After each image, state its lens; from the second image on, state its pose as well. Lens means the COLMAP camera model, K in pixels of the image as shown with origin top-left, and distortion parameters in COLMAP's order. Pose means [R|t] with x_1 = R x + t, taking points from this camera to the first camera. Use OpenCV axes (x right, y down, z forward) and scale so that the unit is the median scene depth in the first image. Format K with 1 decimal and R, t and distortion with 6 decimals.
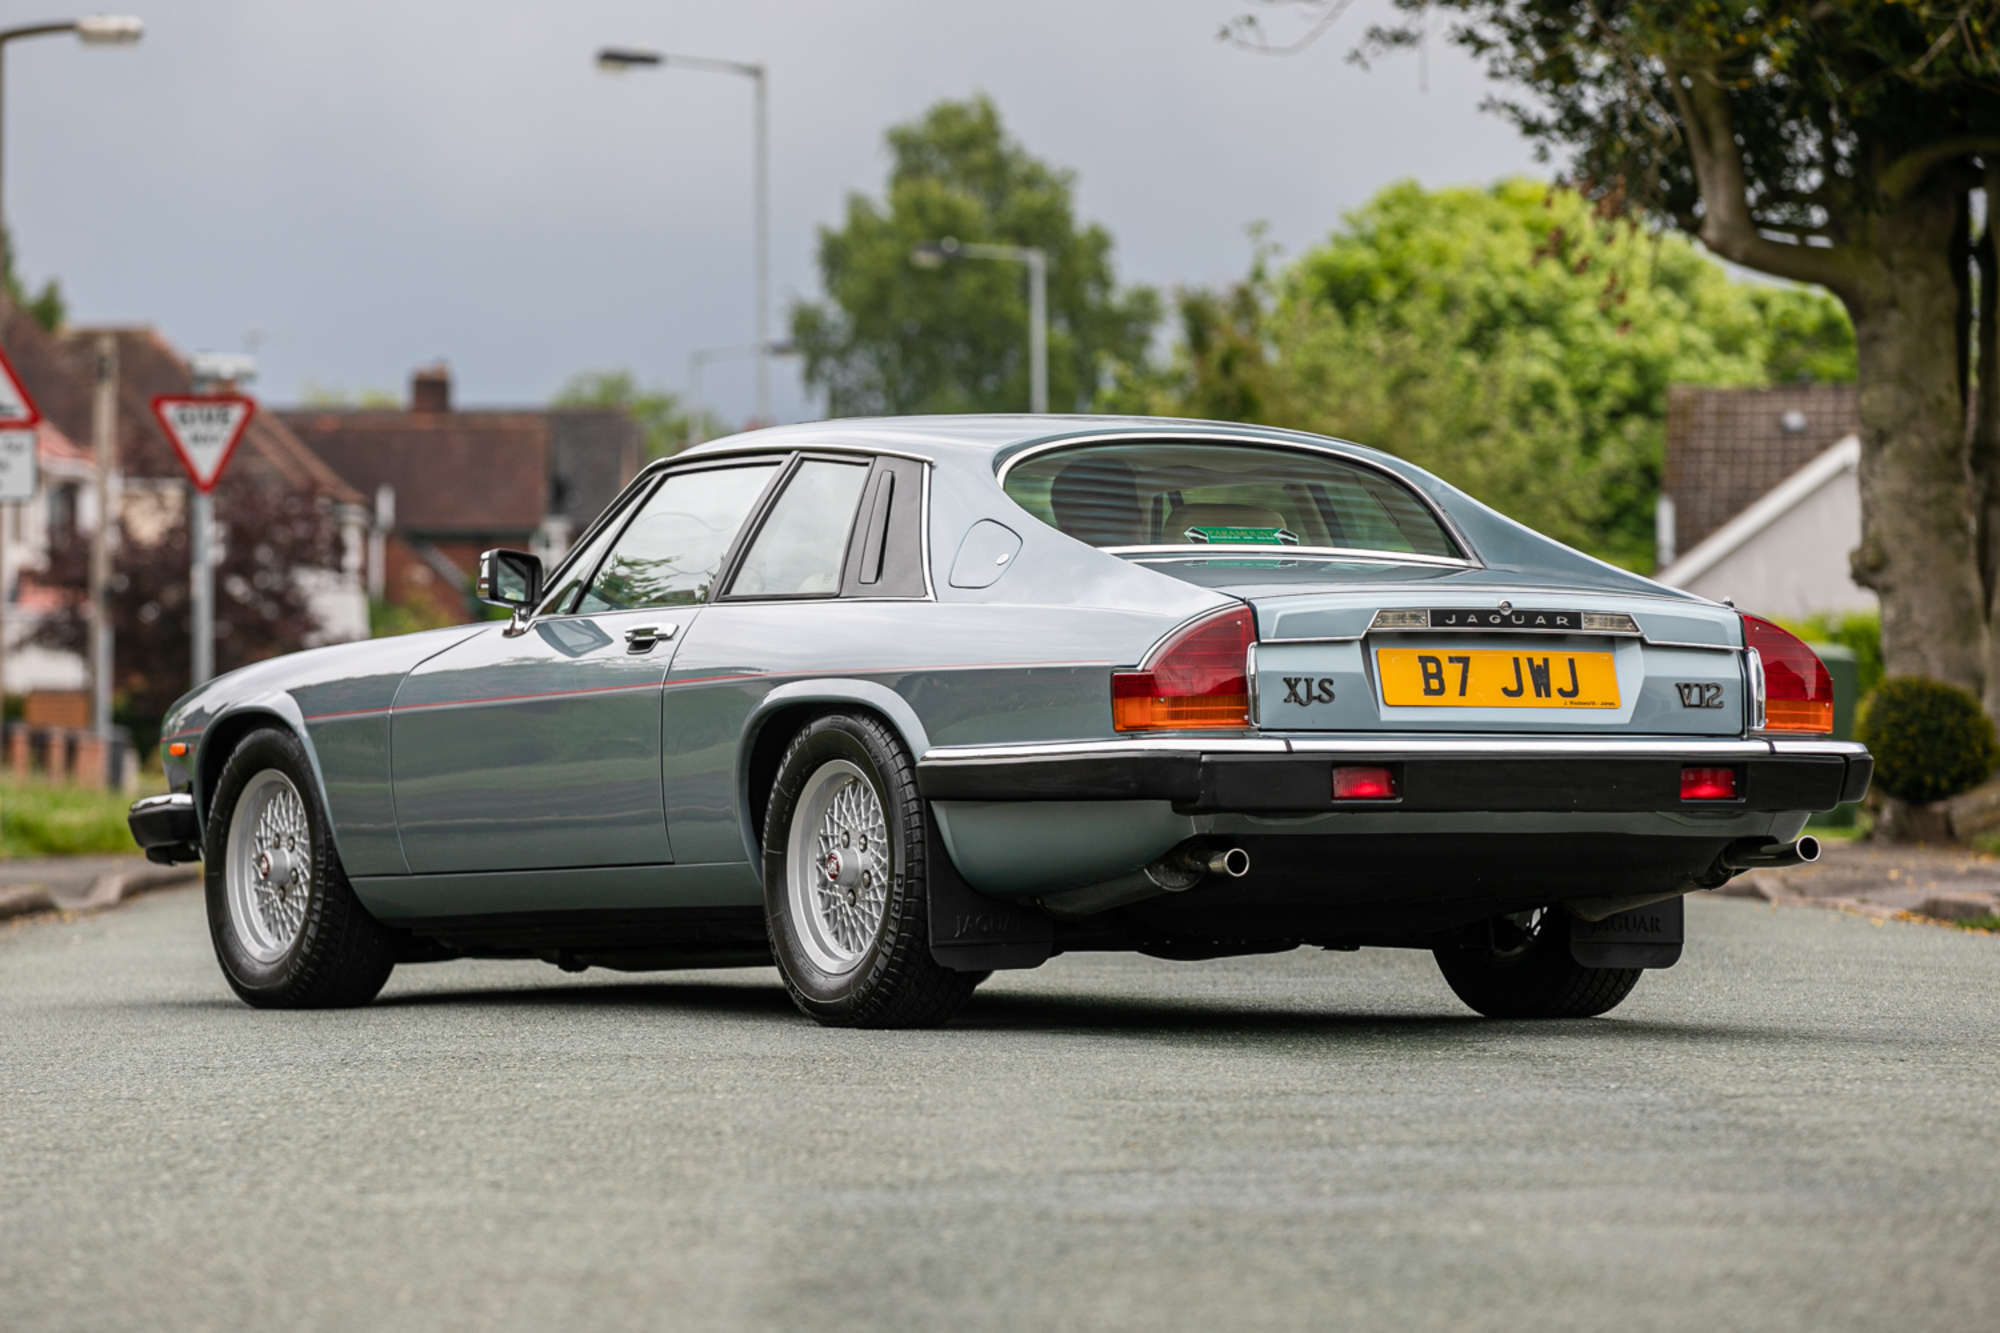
lens RADIAL K [[7950.8, 0, 990.7], [0, 7950.8, 664.2], [0, 0, 1]] dist [0.045673, 0.000000]
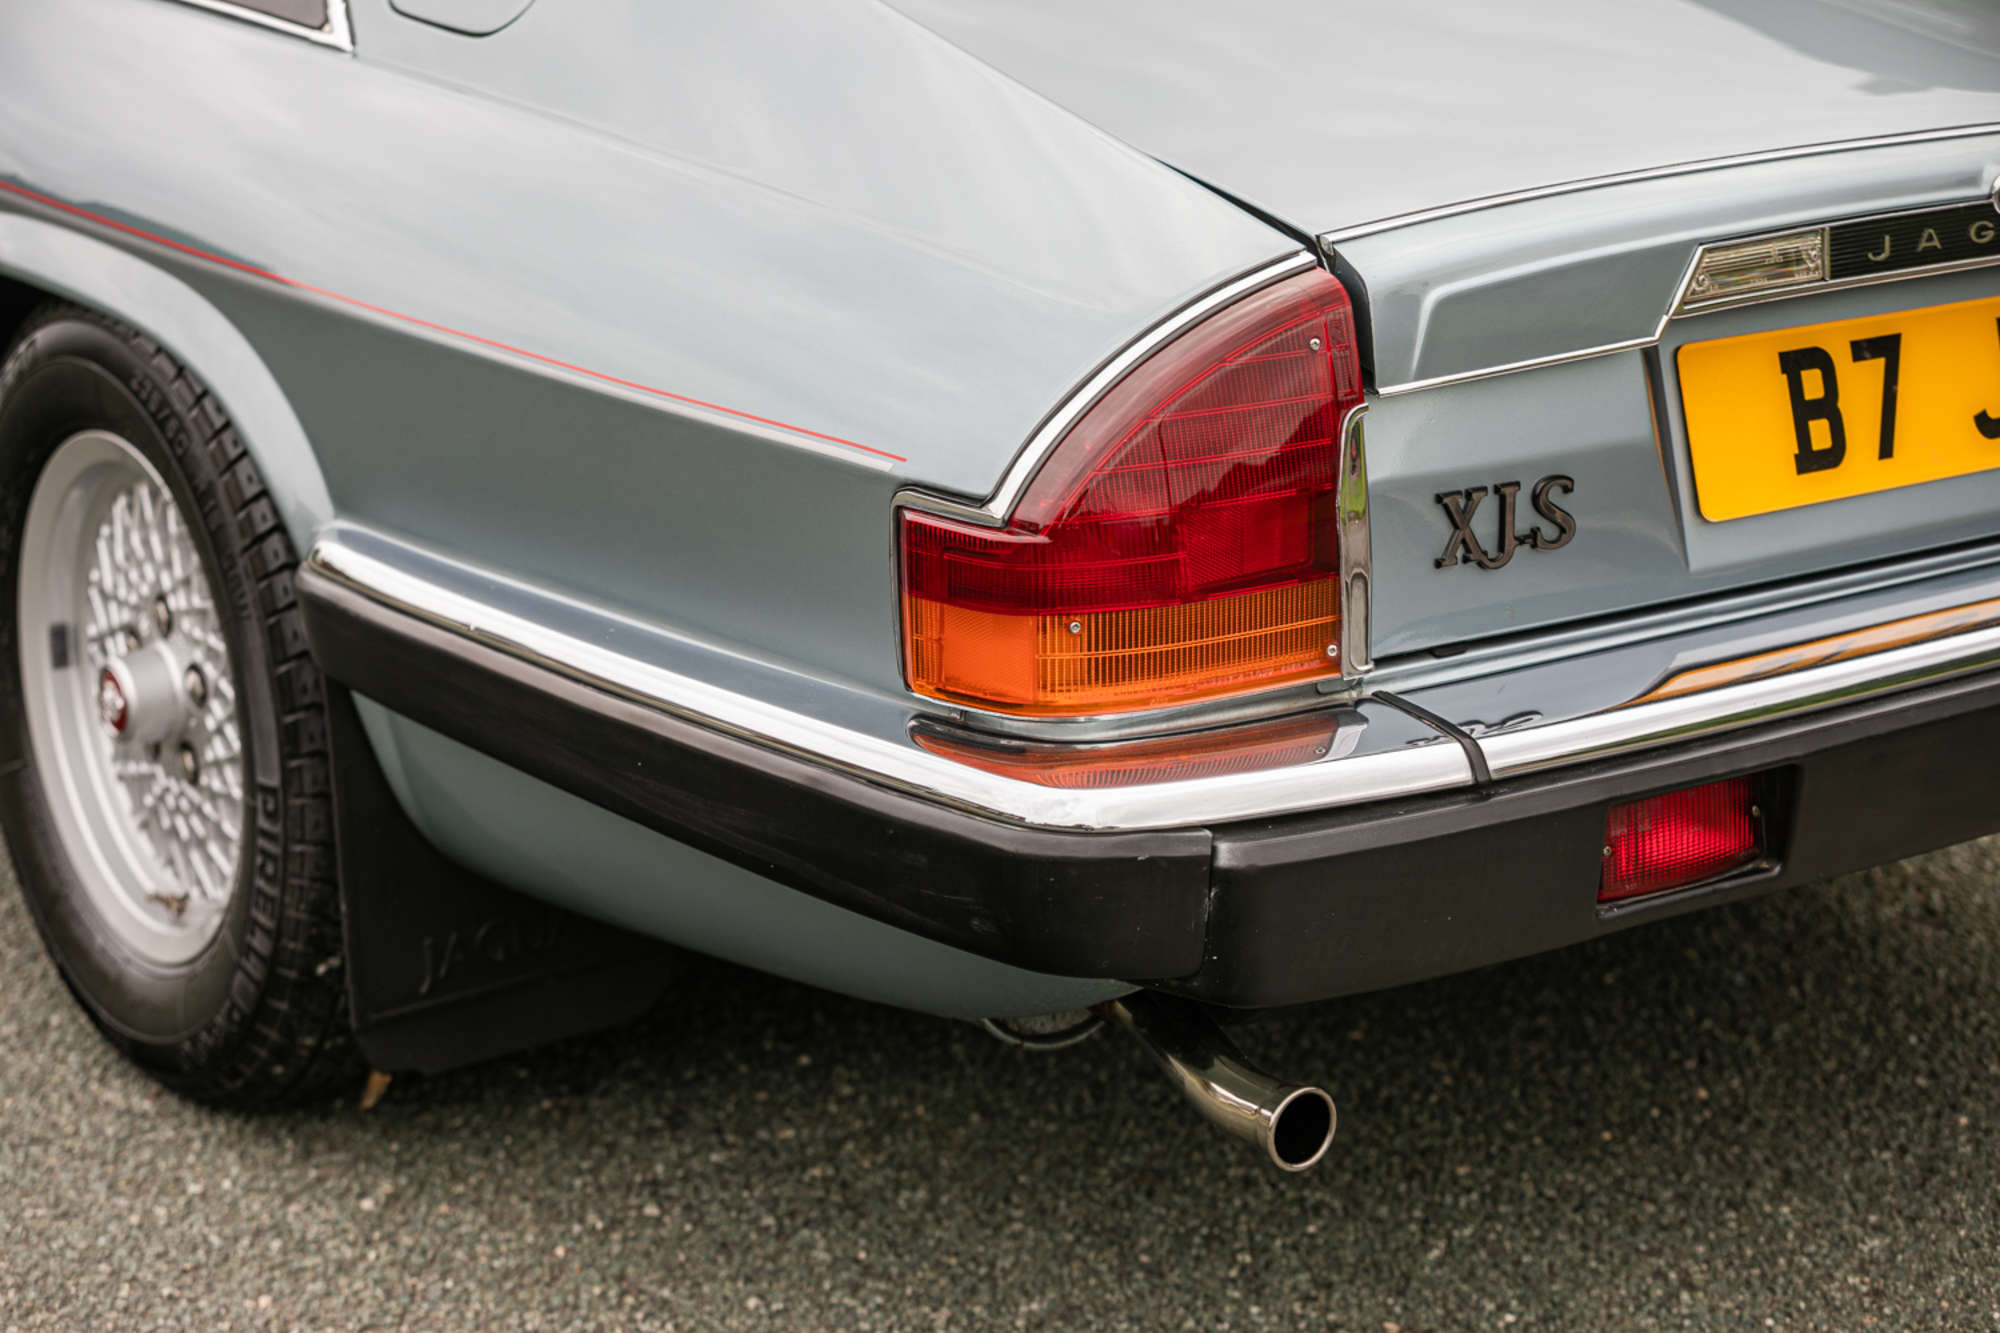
lens RADIAL K [[4154.2, 0, 1021.5], [0, 4154.2, 671.0], [0, 0, 1]] dist [-0.293456, 0.000000]
pose [[0.992570, -0.020380, 0.119955, 0.000700], [-0.018744, 0.948491, 0.316250, -0.041884], [-0.120221, -0.316149, 0.941062, 0.819967]]
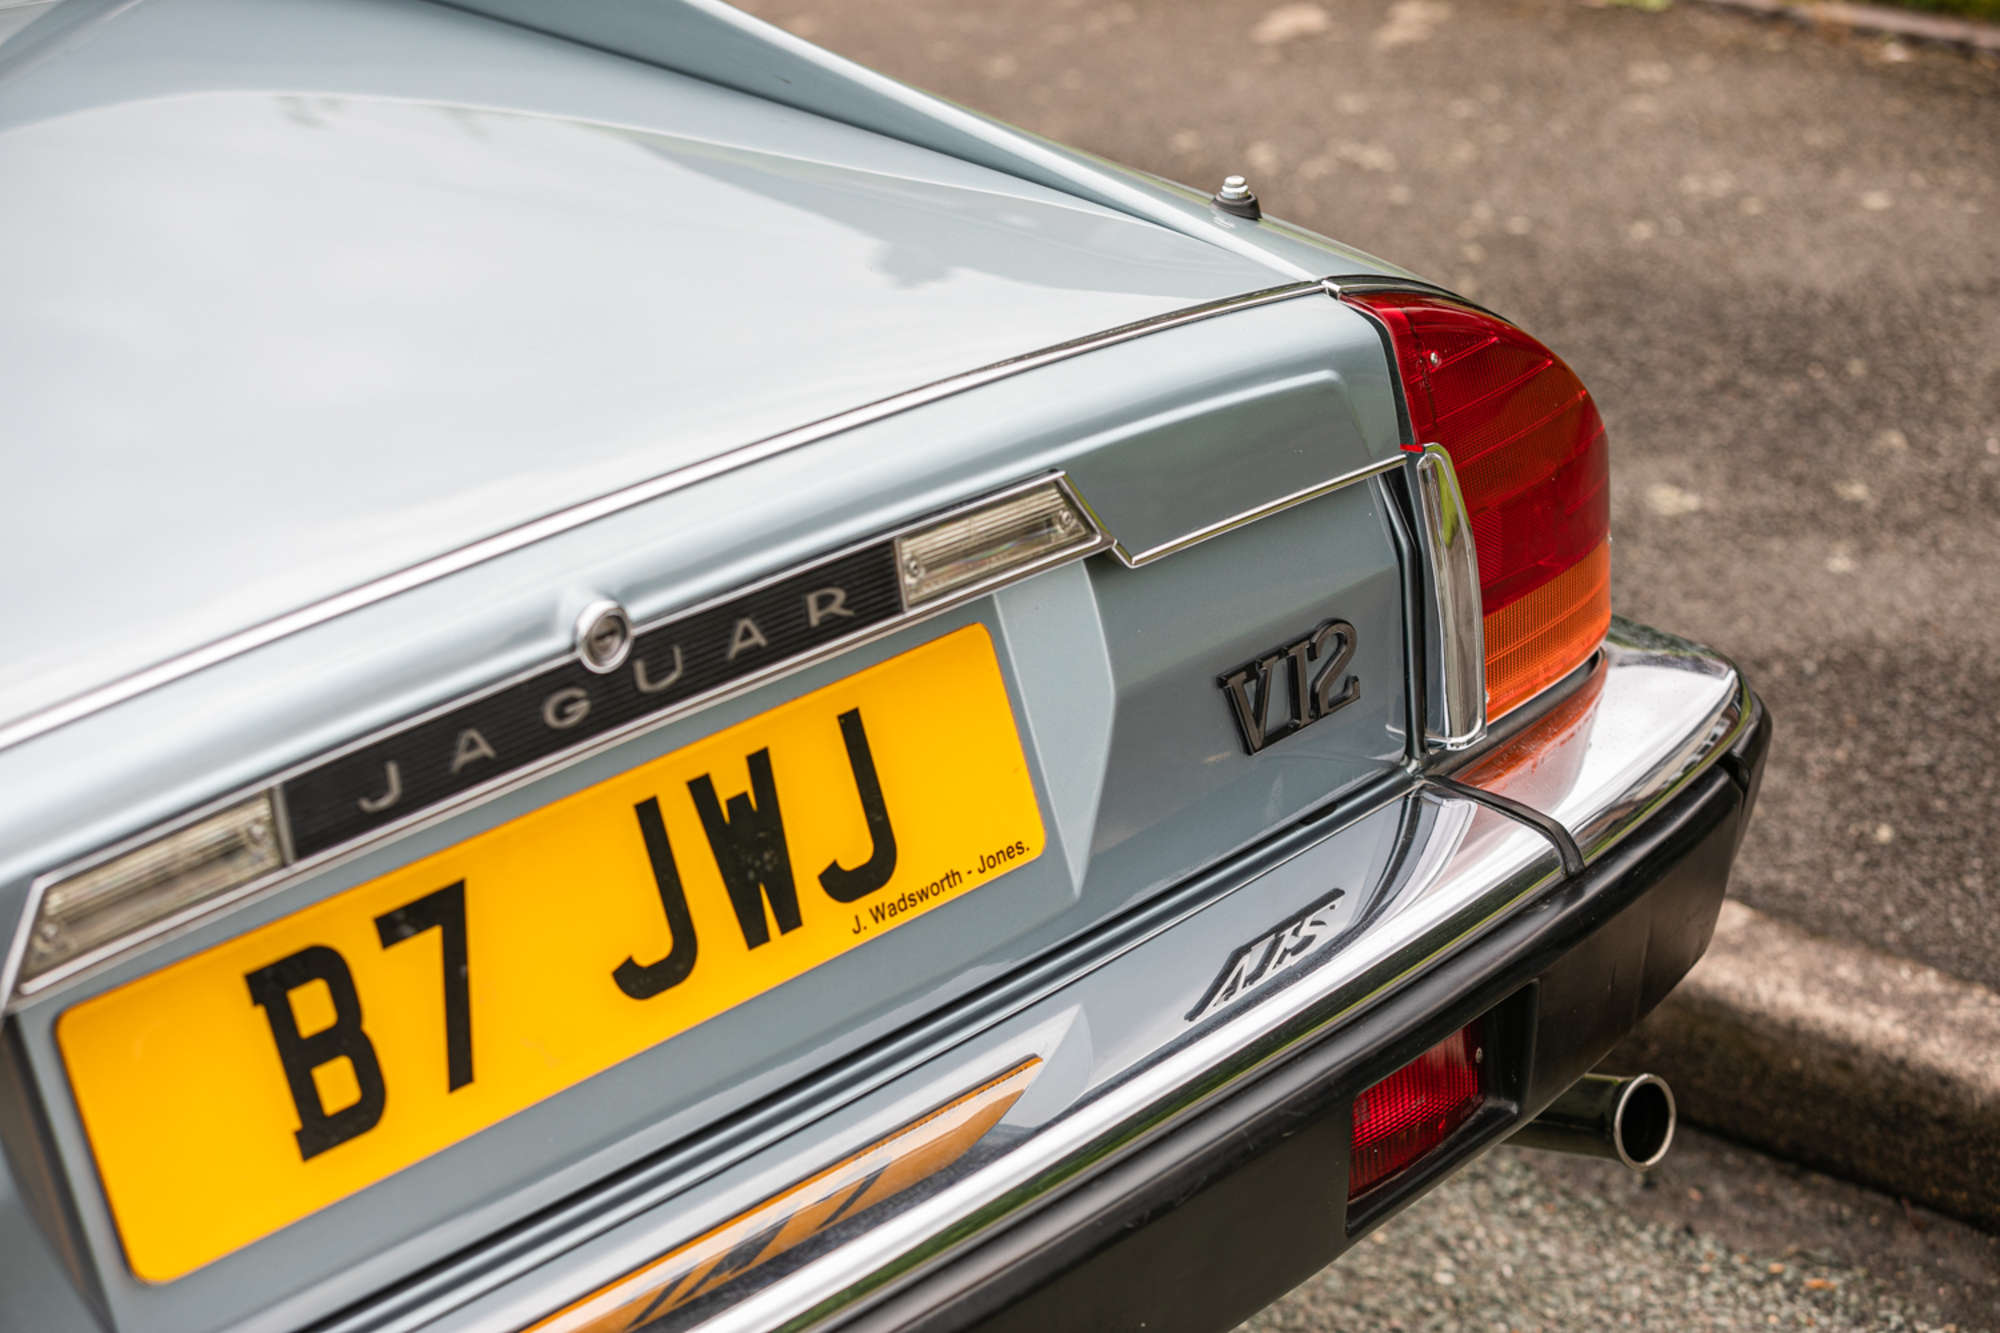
lens RADIAL K [[4154.2, 0, 1003.1], [0, 4154.2, 673.5], [0, 0, 1]] dist [-0.293456, 0.000000]
pose [[0.941665, -0.163391, 0.294228, 0.041381], [0.044134, 0.926645, 0.373338, -0.046475], [-0.333645, -0.338574, 0.879800, 0.884897]]
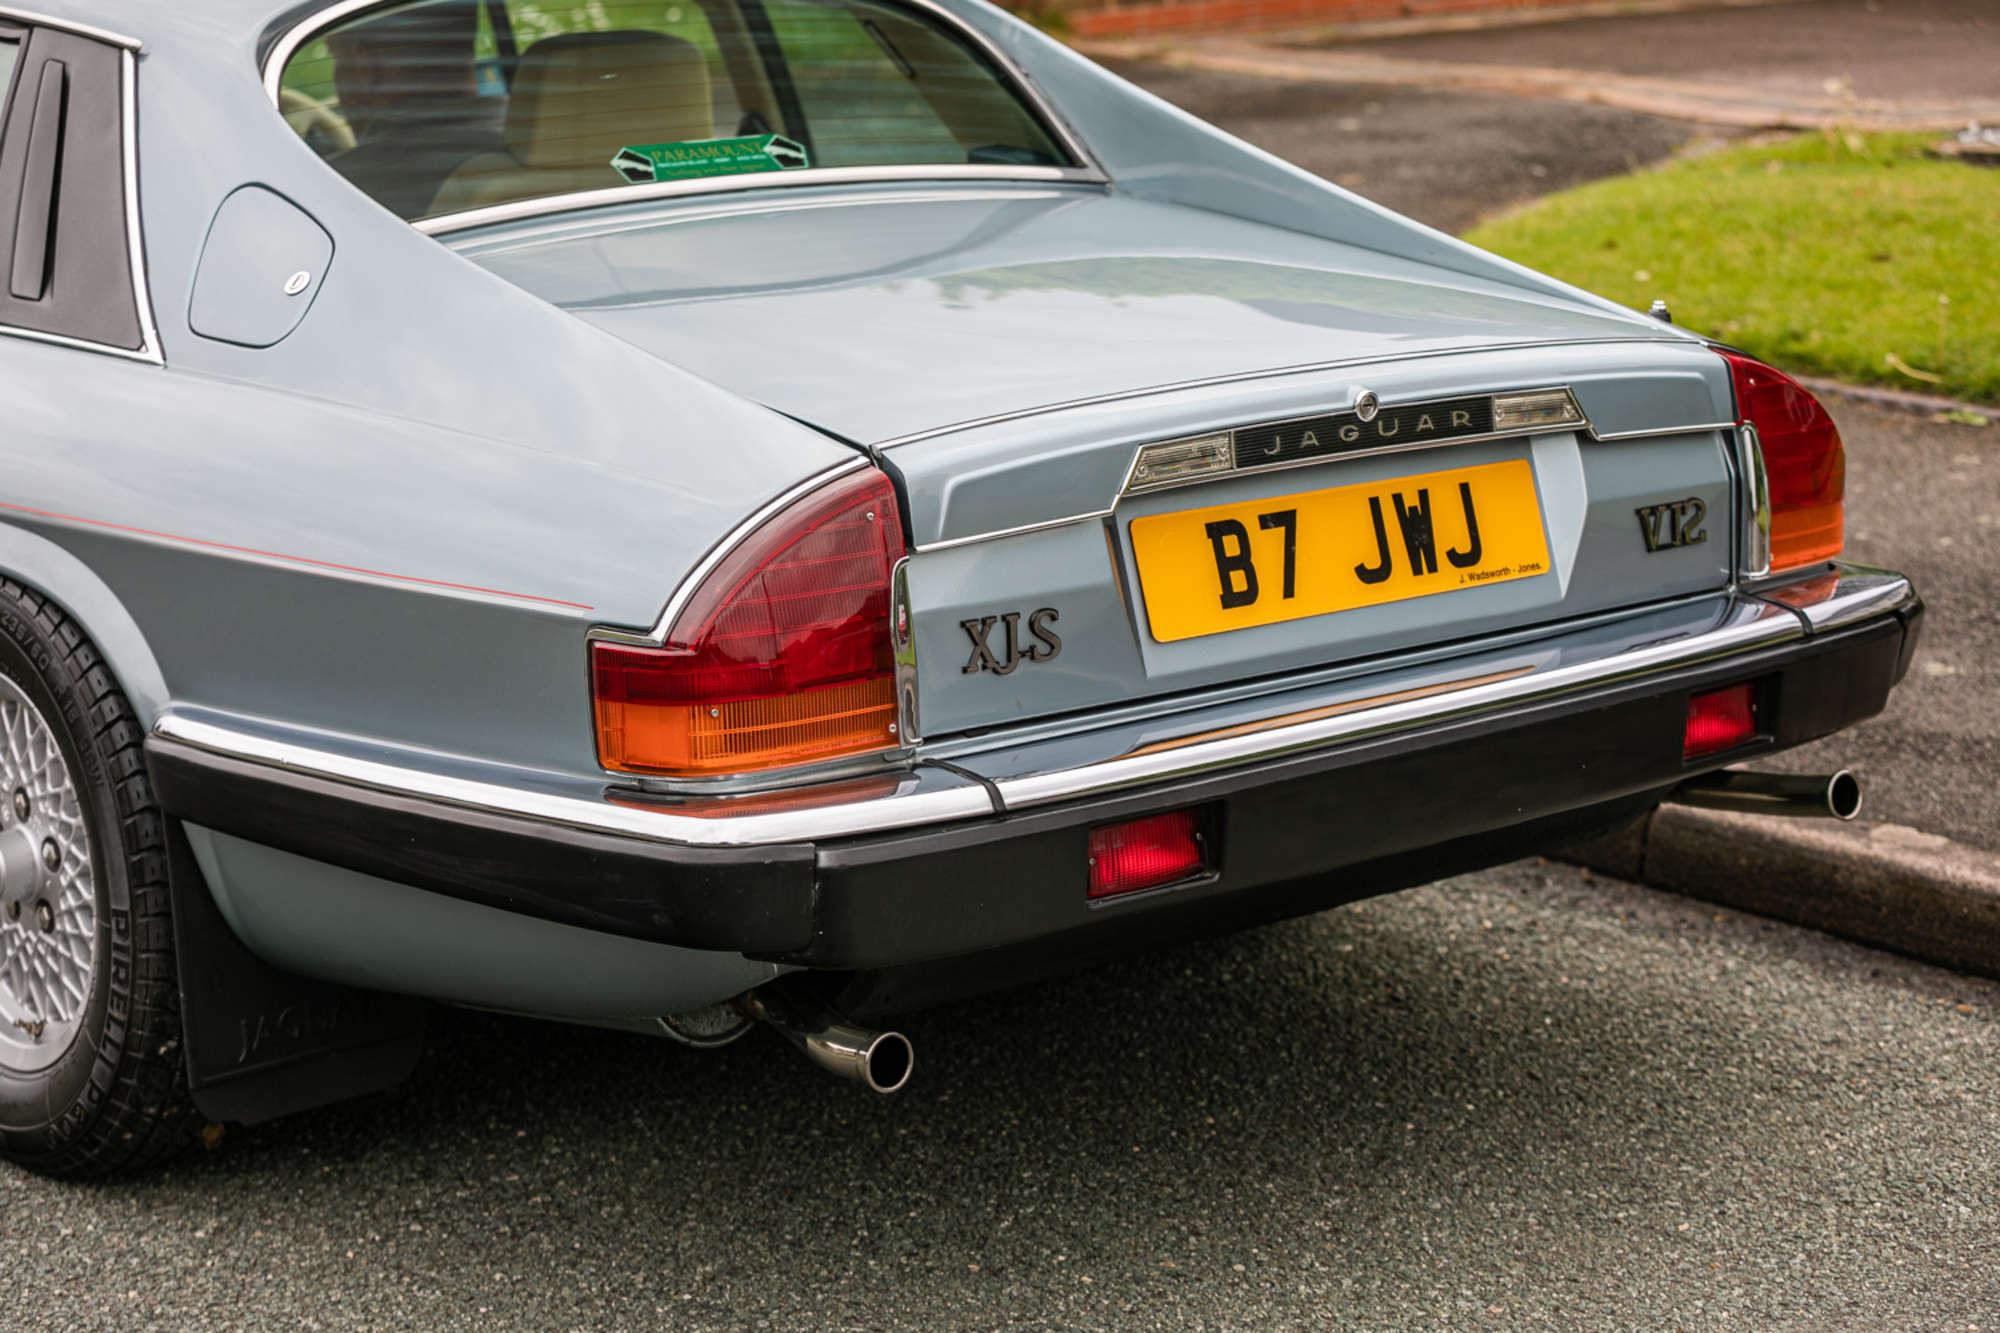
lens RADIAL K [[4154.2, 0, 986.9], [0, 4154.2, 661.0], [0, 0, 1]] dist [-0.293456, 0.000000]
pose [[0.977716, -0.050929, 0.203661, -0.009823], [0.004955, 0.975456, 0.220140, -0.046838], [-0.209874, -0.214225, 0.953971, 0.749633]]
